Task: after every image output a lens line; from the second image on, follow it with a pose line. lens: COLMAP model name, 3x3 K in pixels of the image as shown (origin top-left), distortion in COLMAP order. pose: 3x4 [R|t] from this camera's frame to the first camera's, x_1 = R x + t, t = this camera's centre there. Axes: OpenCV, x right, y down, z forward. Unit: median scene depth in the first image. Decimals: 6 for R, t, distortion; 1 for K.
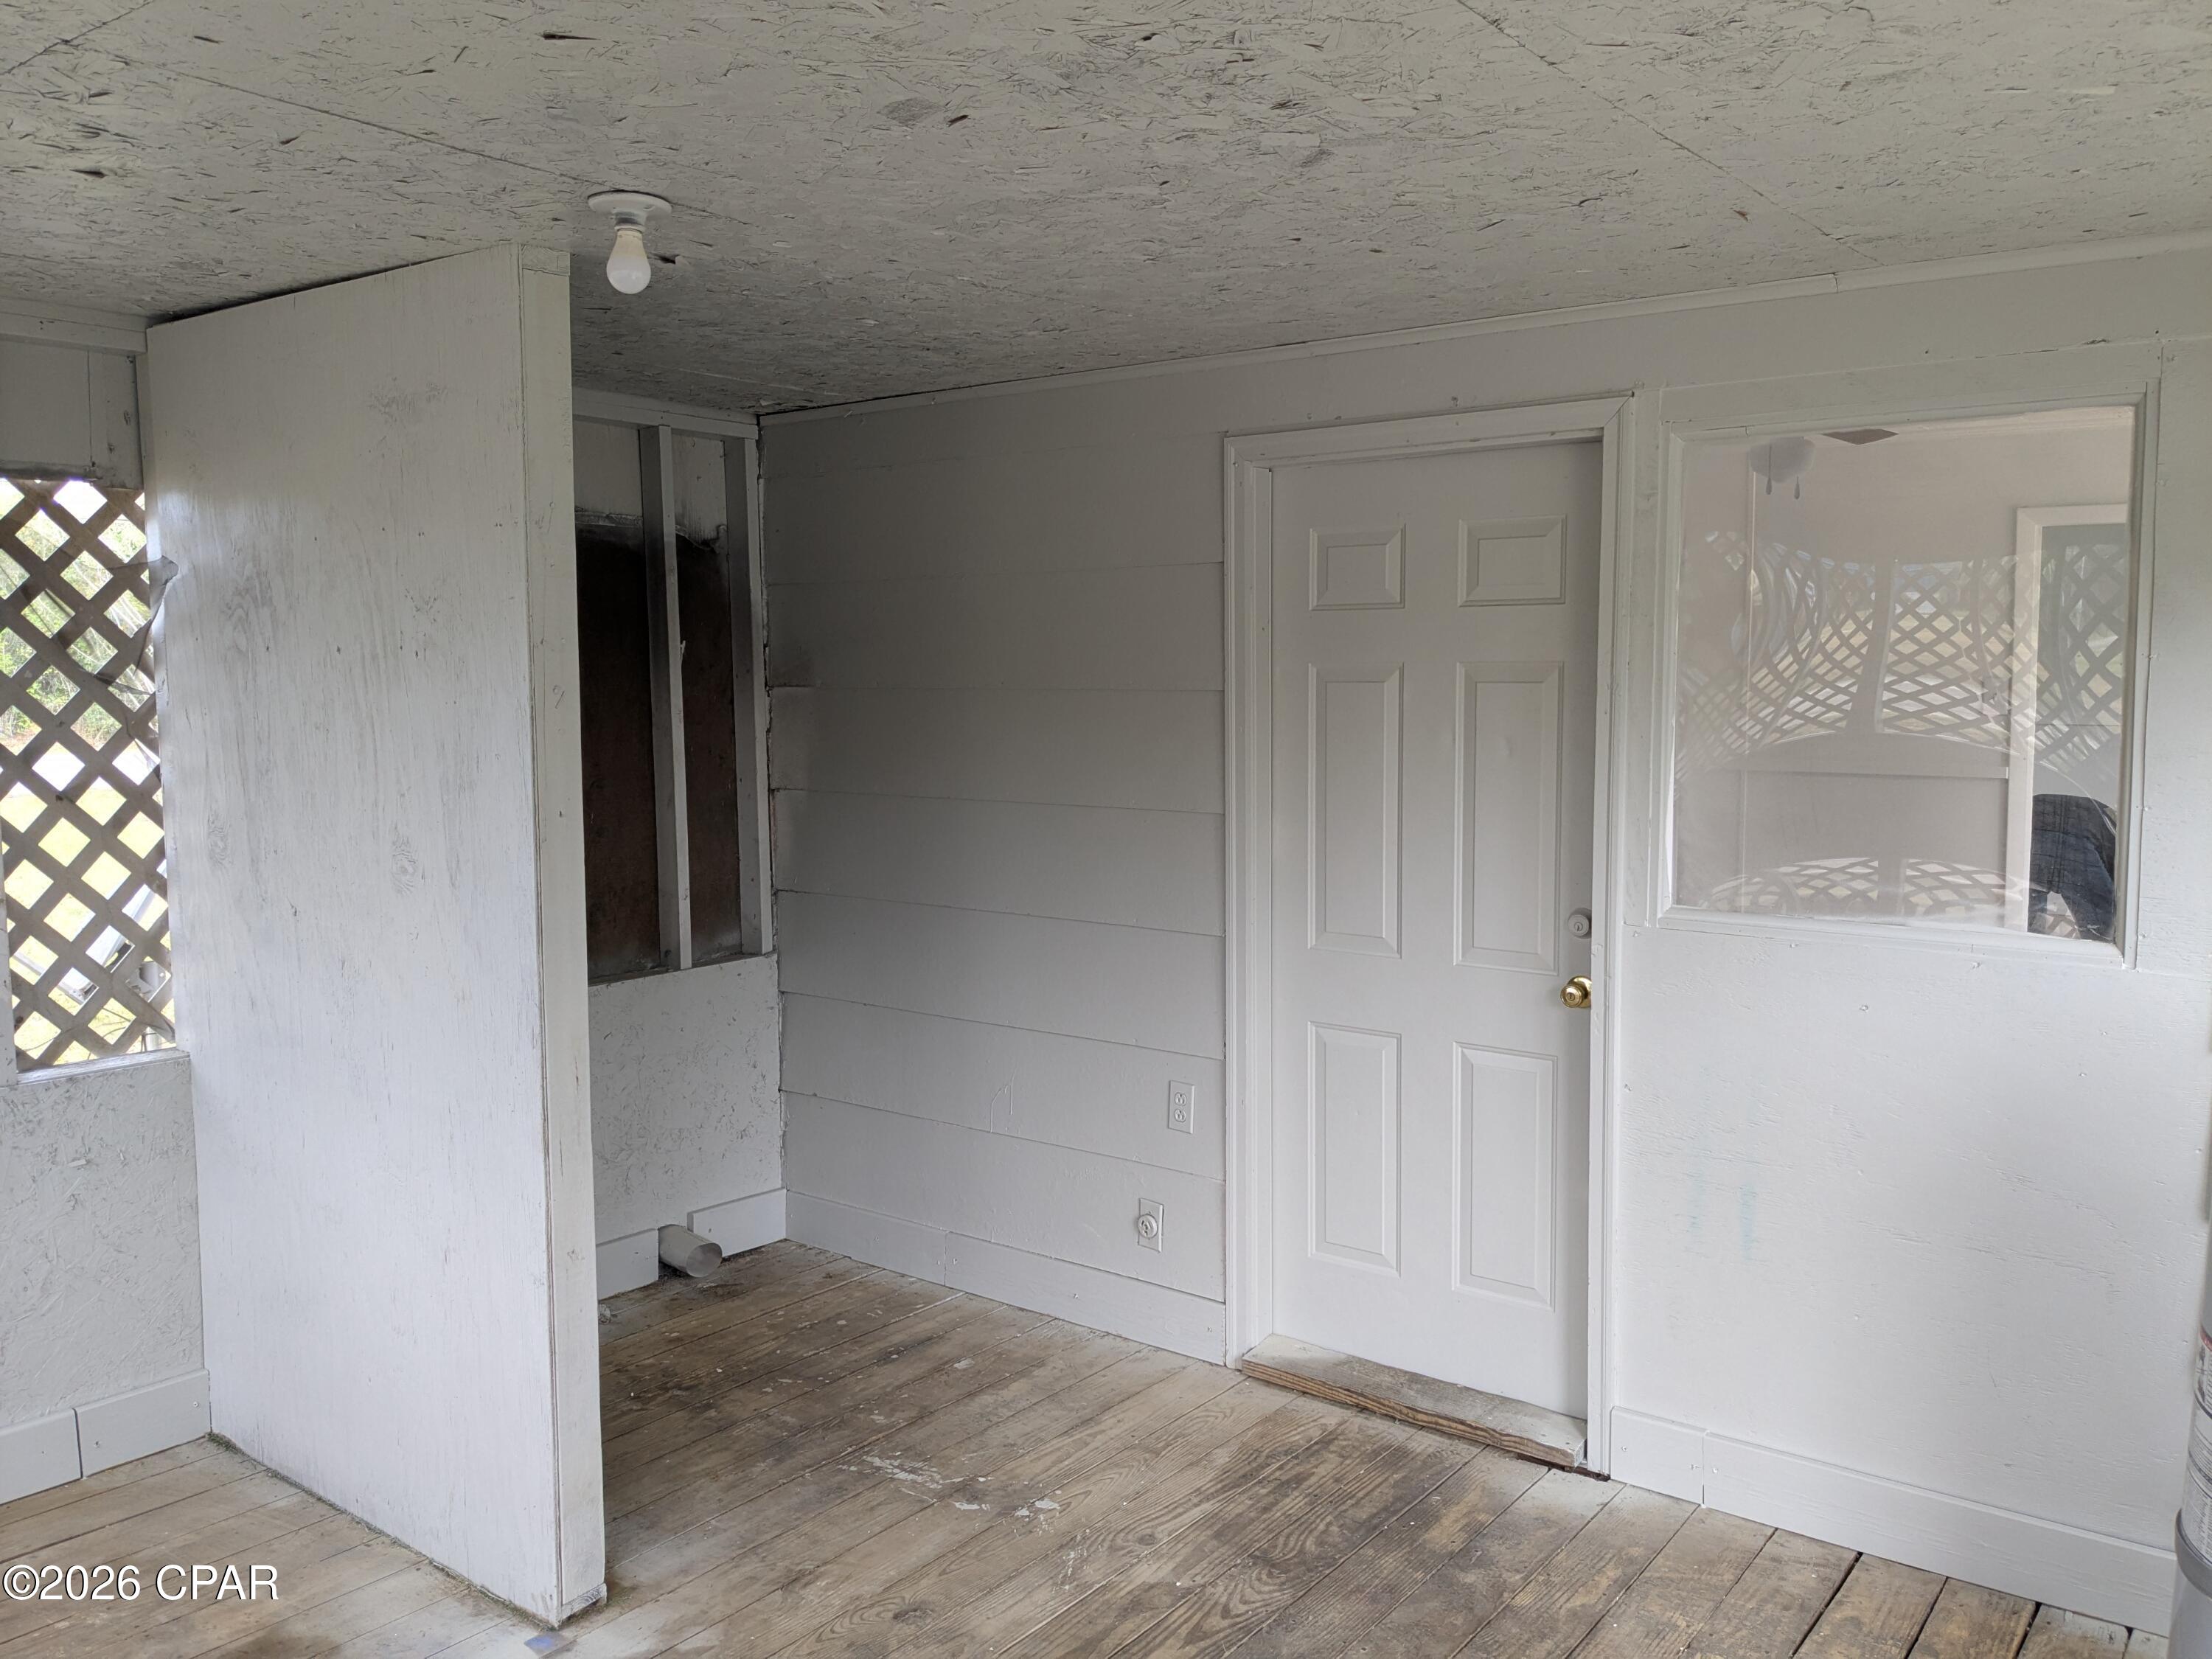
lens RADIAL K [[1745.0, 0, 1115.3], [0, 1745.0, 830.1], [0, 0, 1]] dist [0.065621, -0.077709]
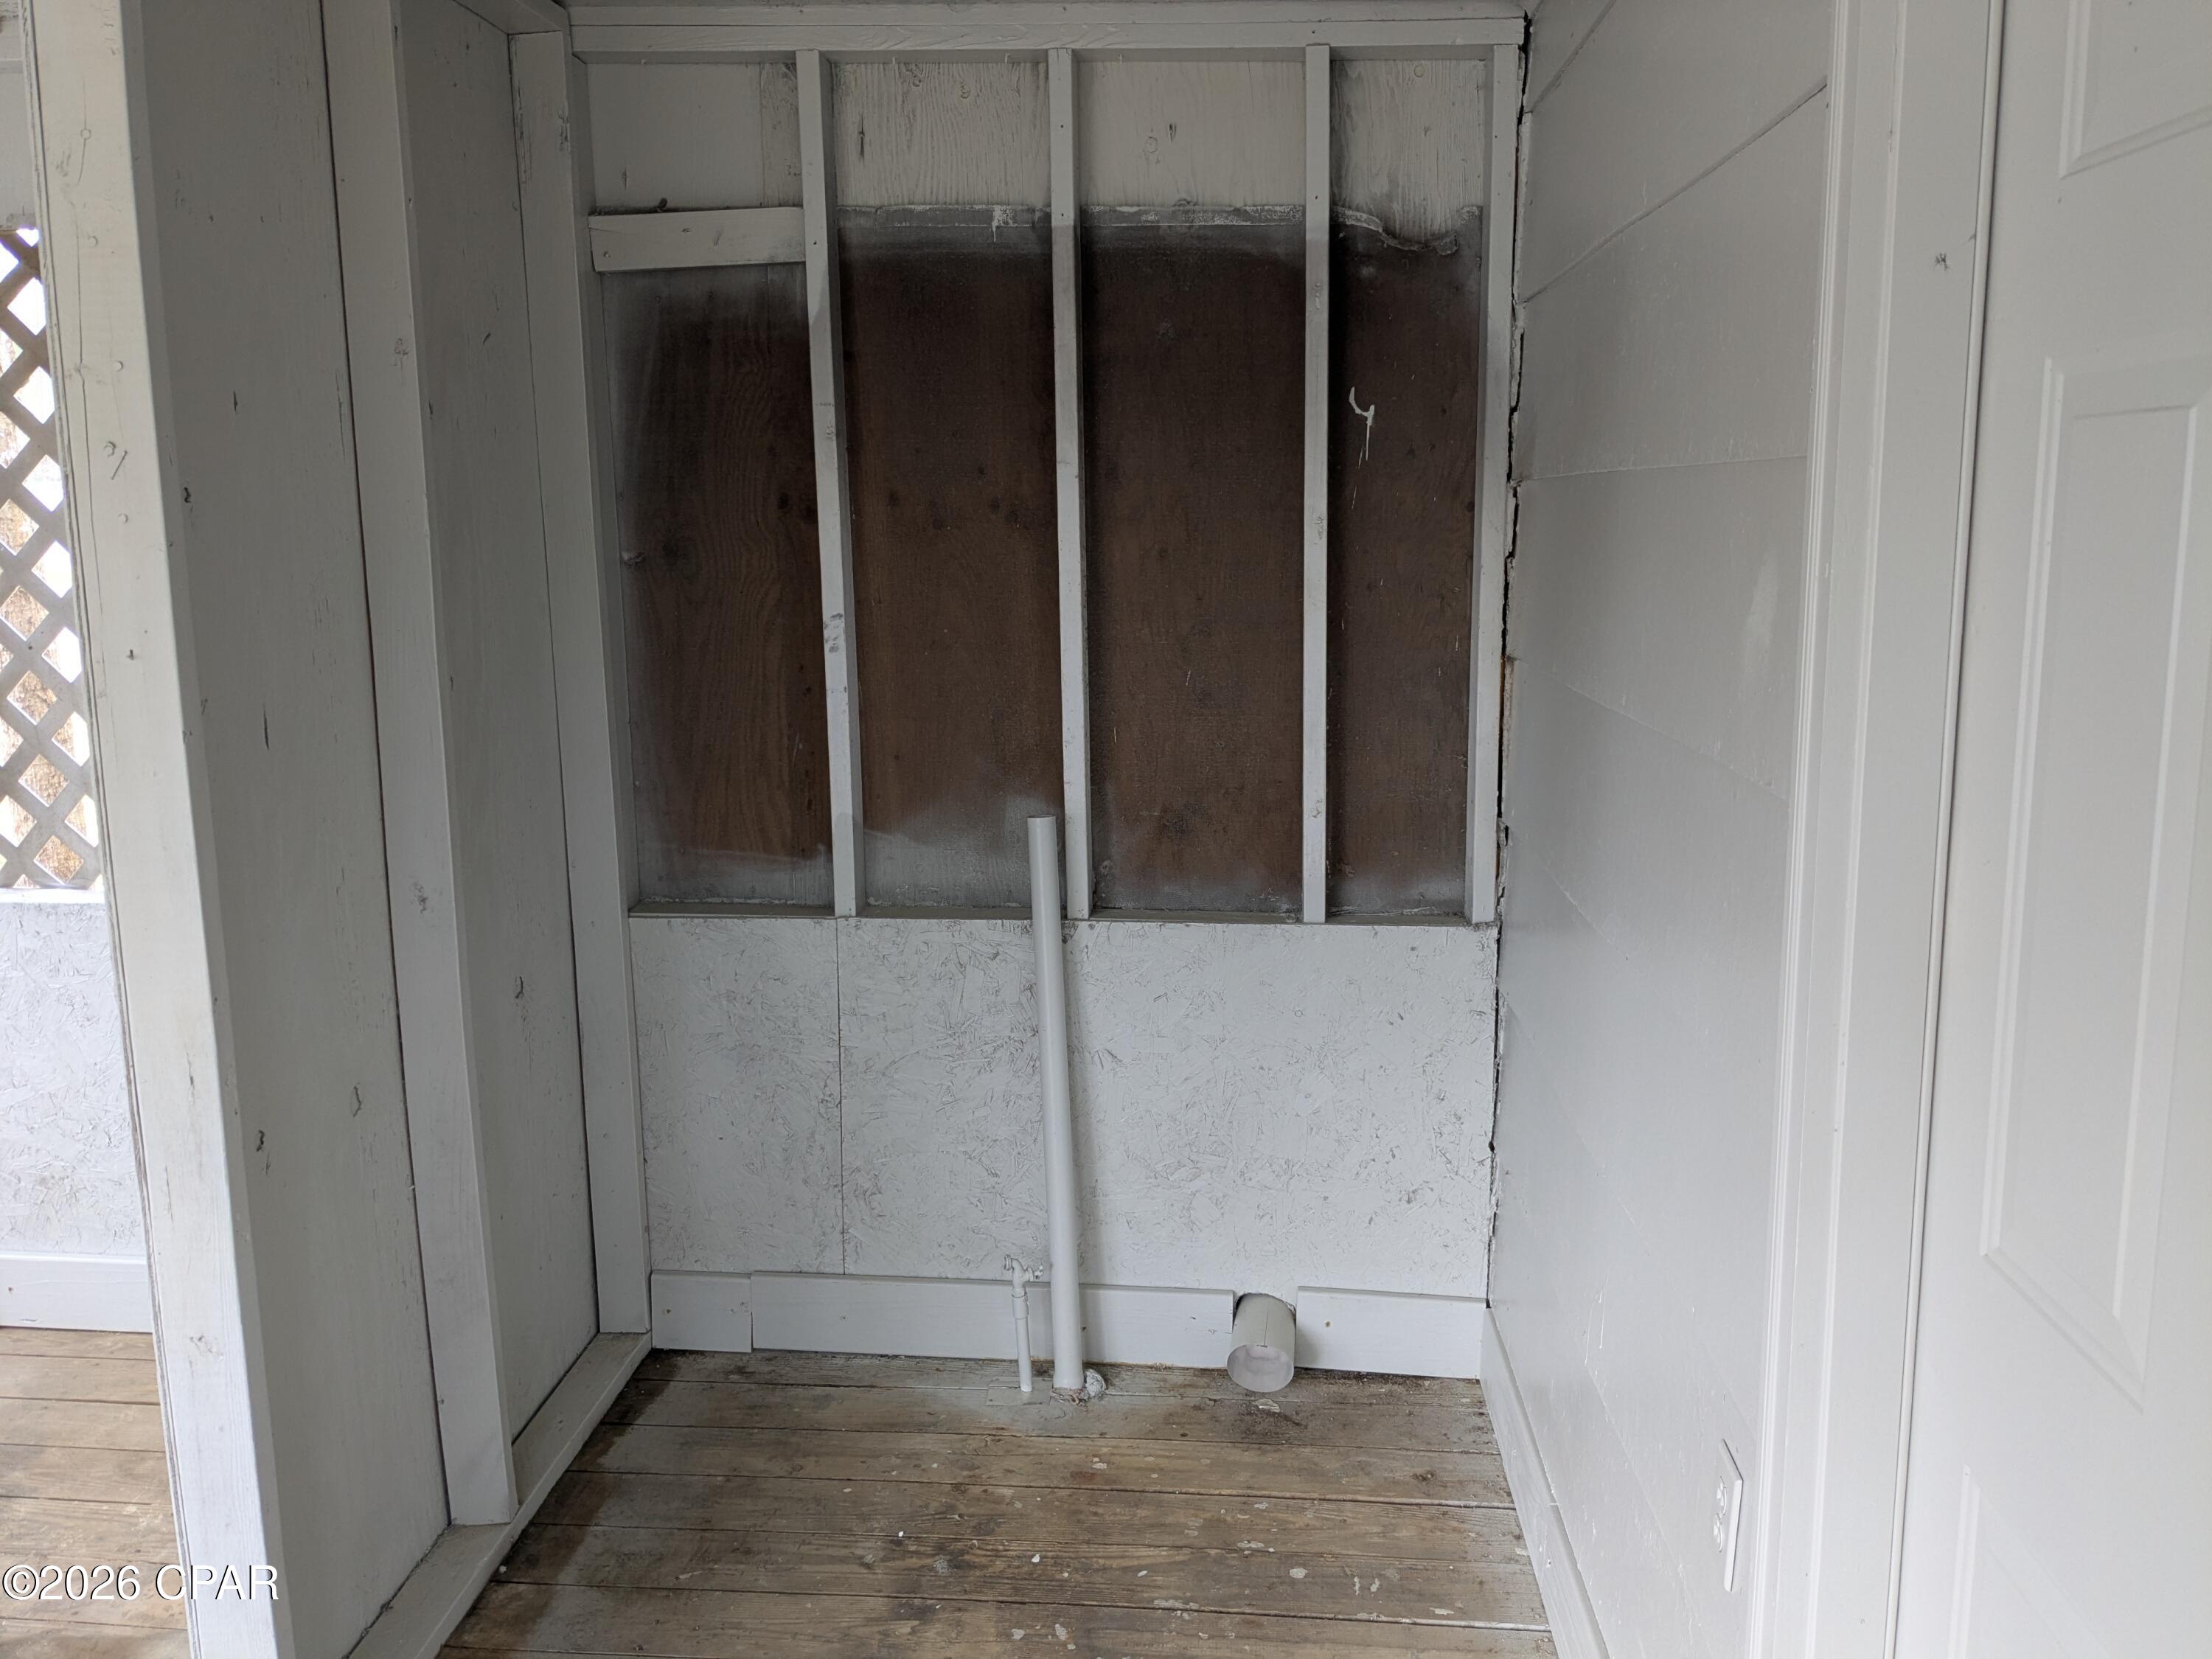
lens RADIAL K [[1749.0, 0, 1105.0], [0, 1749.0, 807.8], [0, 0, 1]] dist [0.065572, -0.079464]
pose [[0.541194, 0.137579, -0.829567, 0.334288], [-0.067399, 0.990448, 0.120290, -0.049083], [0.838192, -0.009188, 0.545298, 0.798320]]
